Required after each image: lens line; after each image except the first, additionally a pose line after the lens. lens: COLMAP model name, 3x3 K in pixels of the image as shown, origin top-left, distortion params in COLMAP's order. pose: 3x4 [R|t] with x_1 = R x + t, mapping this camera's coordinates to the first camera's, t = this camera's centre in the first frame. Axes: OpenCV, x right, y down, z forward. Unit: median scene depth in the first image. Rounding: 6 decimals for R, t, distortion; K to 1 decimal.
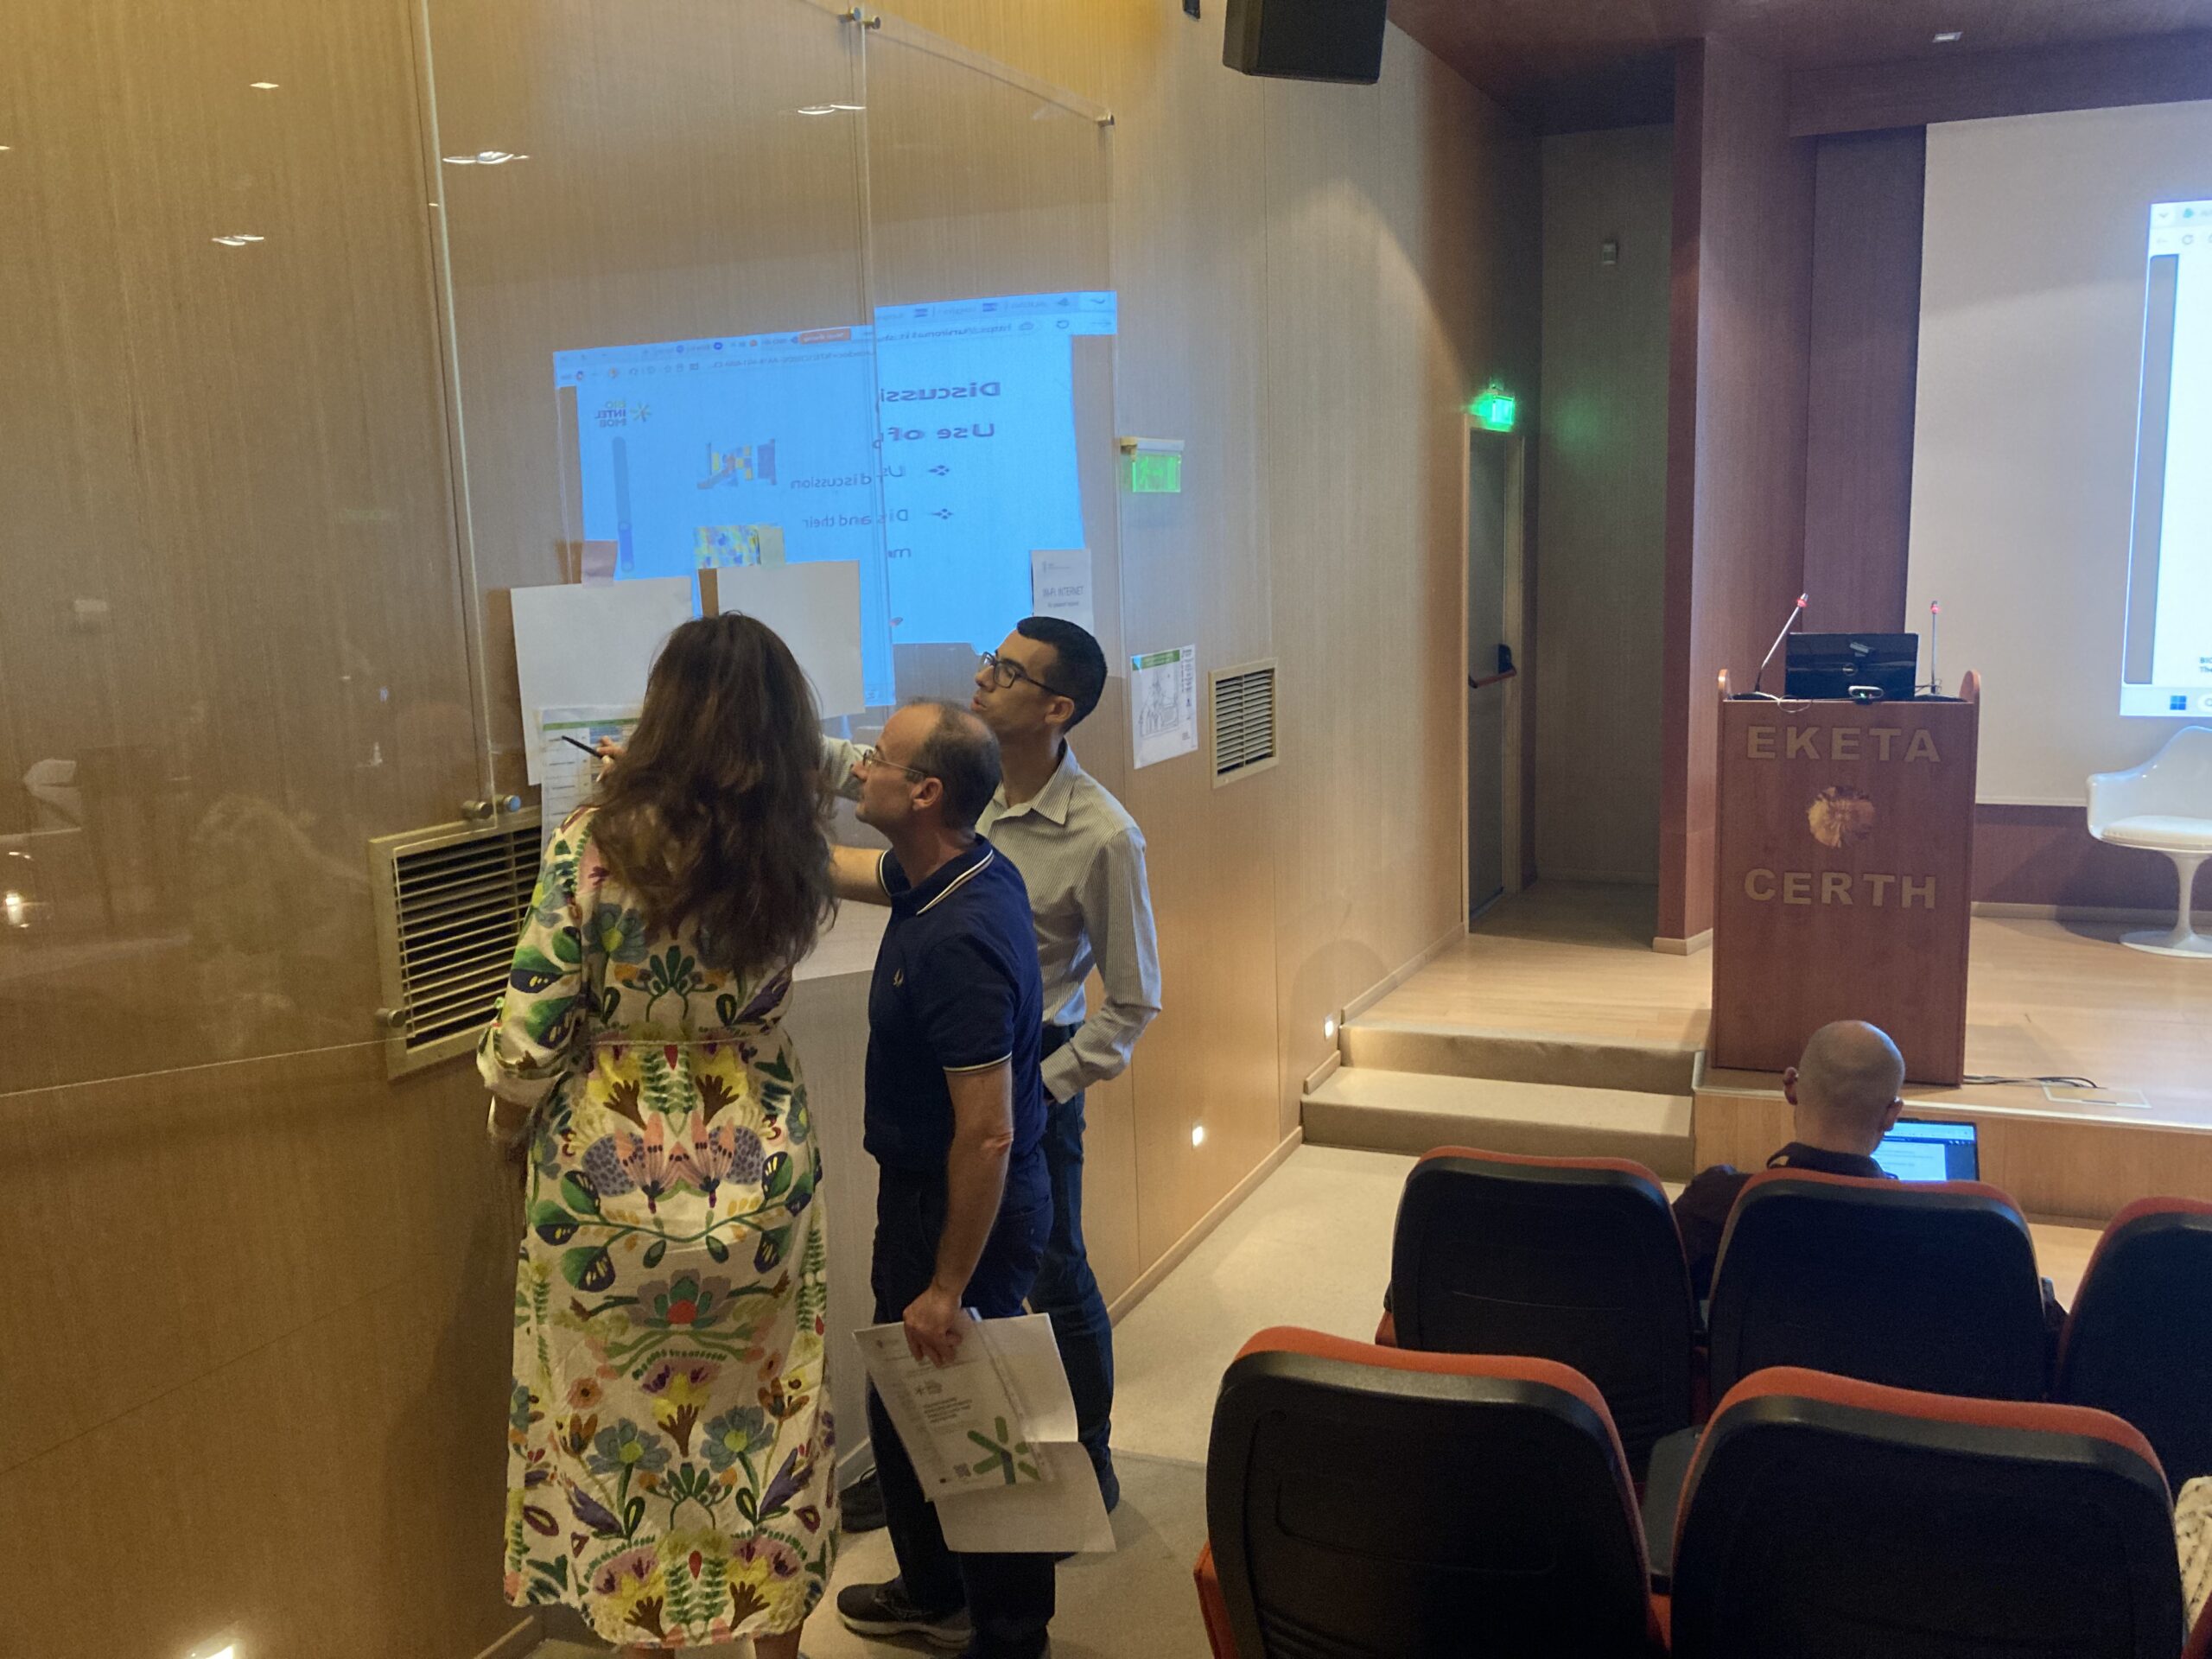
lens RADIAL K [[1820.9, 0, 1106.0], [0, 1820.9, 829.5], [0, 0, 1]] dist [-0.007566, -0.012186]
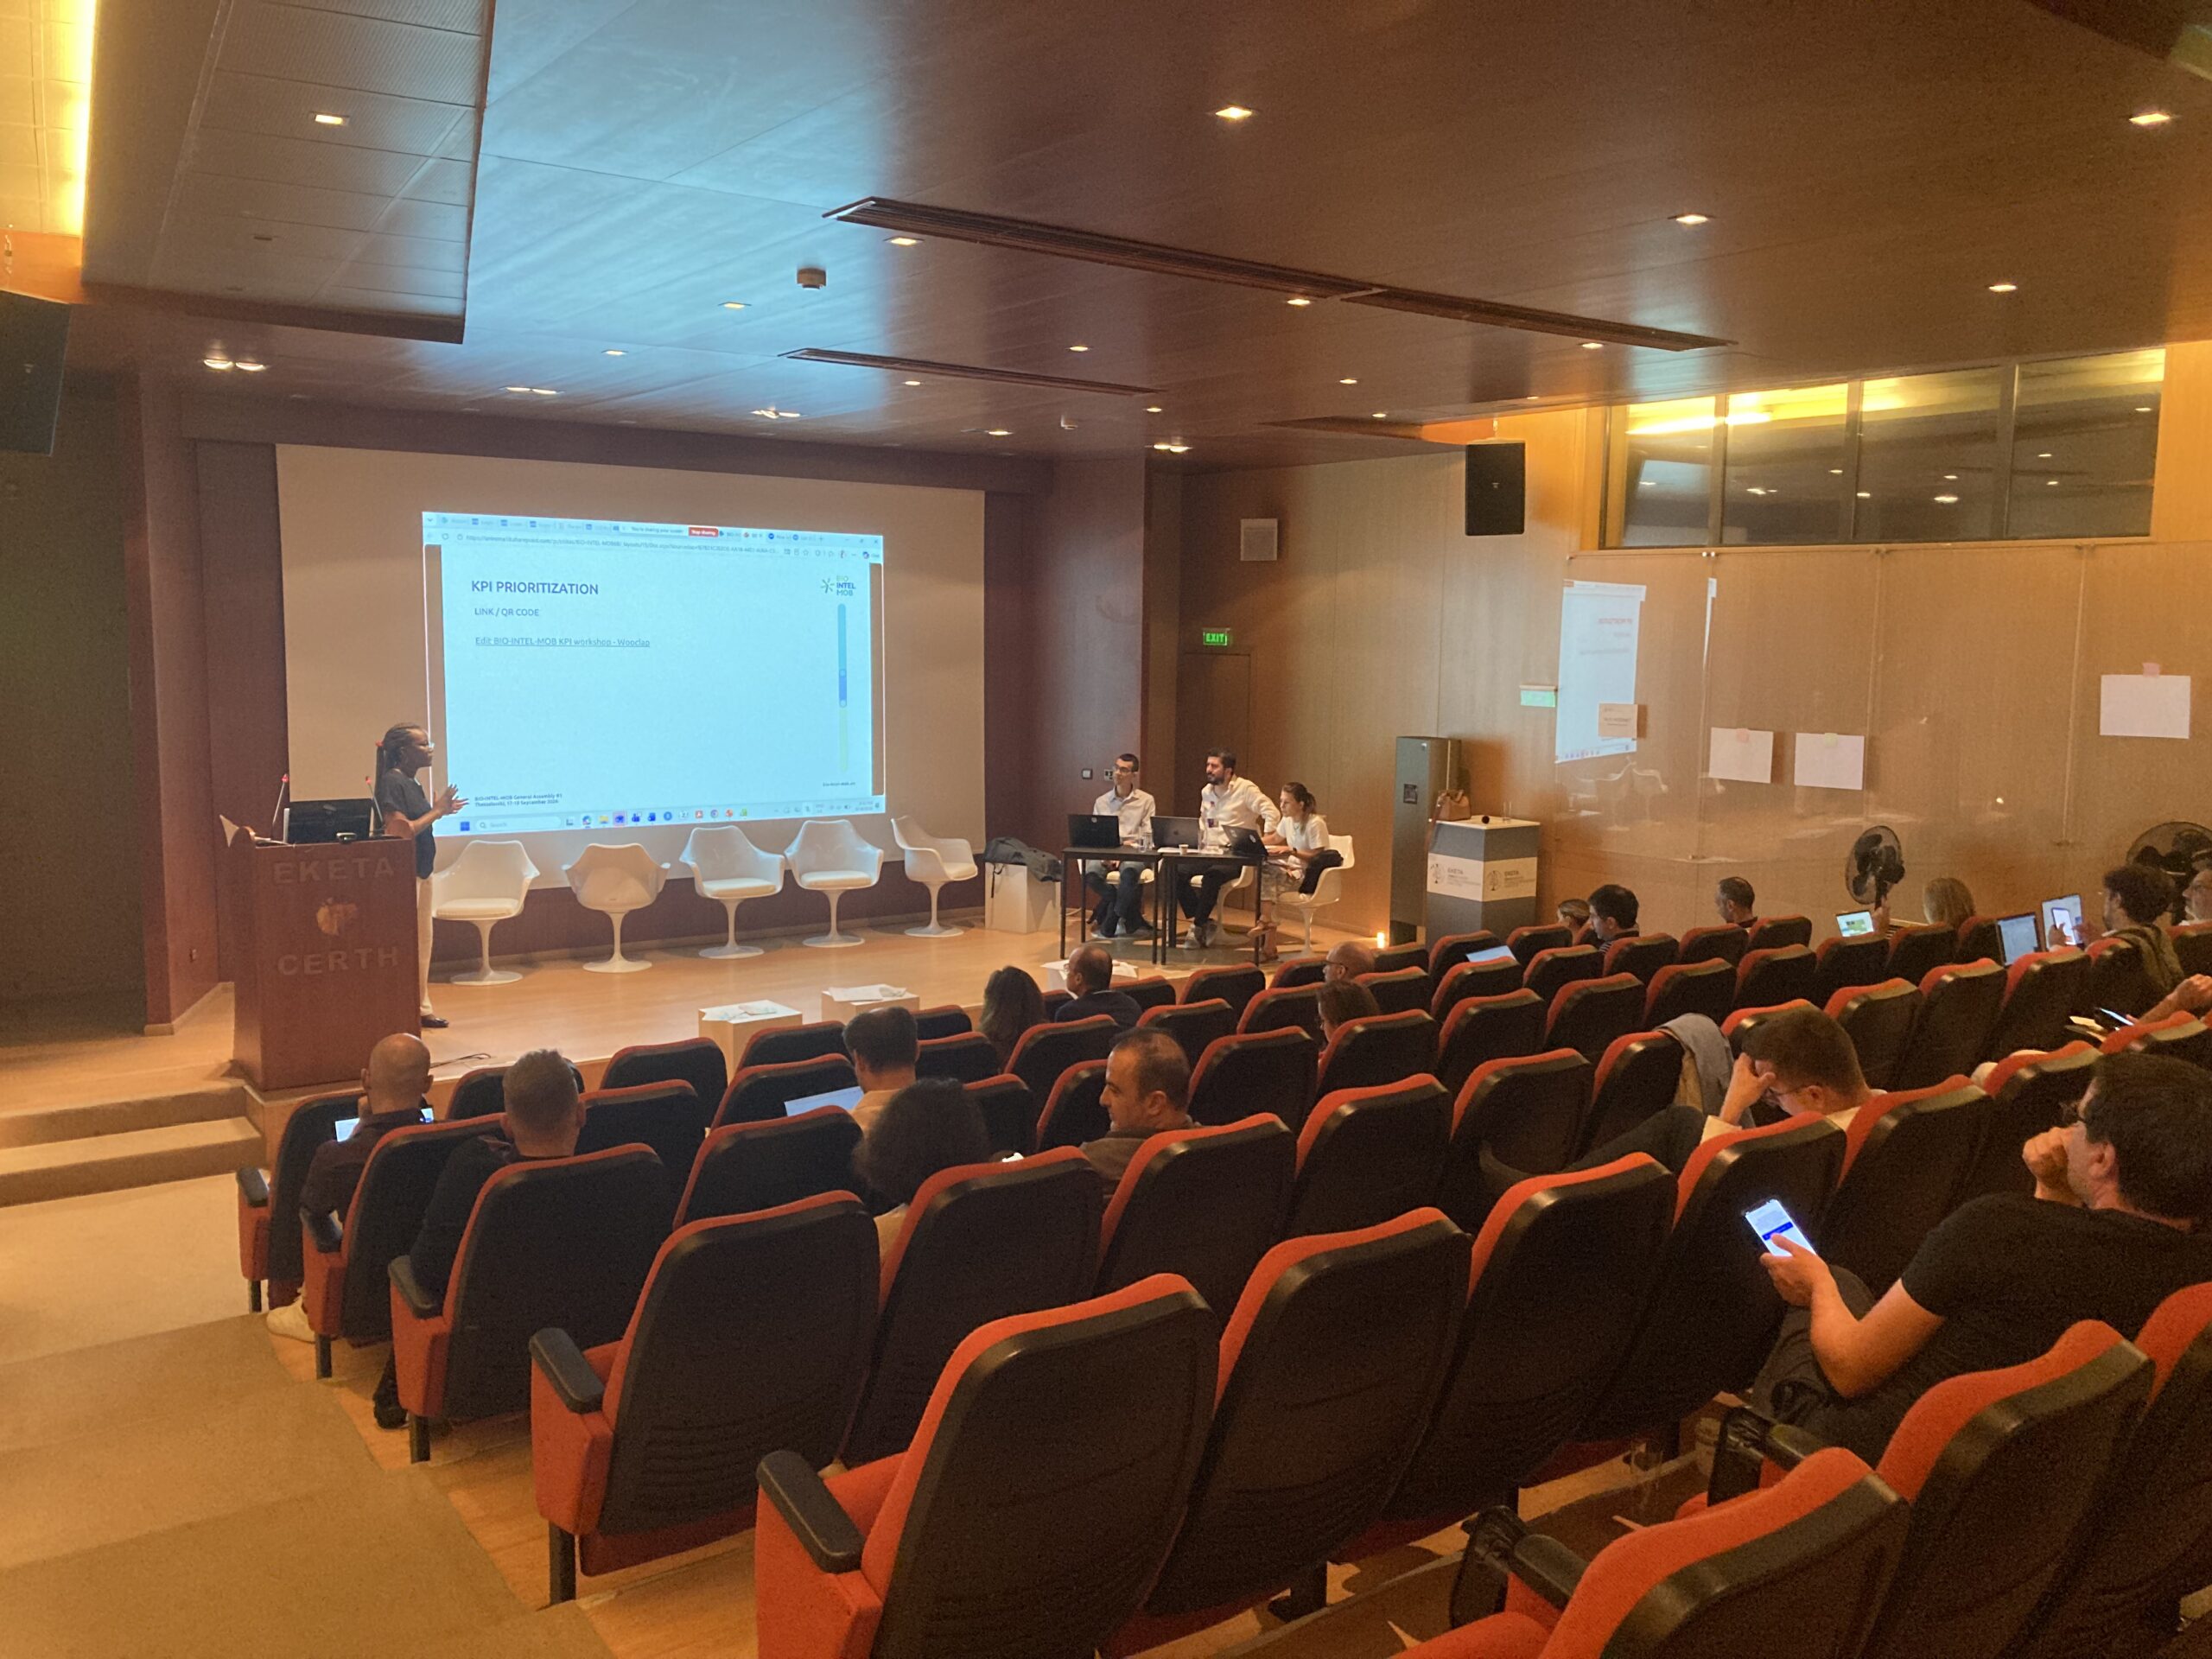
lens RADIAL K [[1820.9, 0, 1106.0], [0, 1820.9, 829.5], [0, 0, 1]] dist [-0.007566, -0.012186]
pose [[0.564909, -0.062160, 0.822809, -0.511355], [0.110113, 0.993919, -0.000513, -0.006712], [-0.817773, 0.090892, 0.568318, -0.453712]]
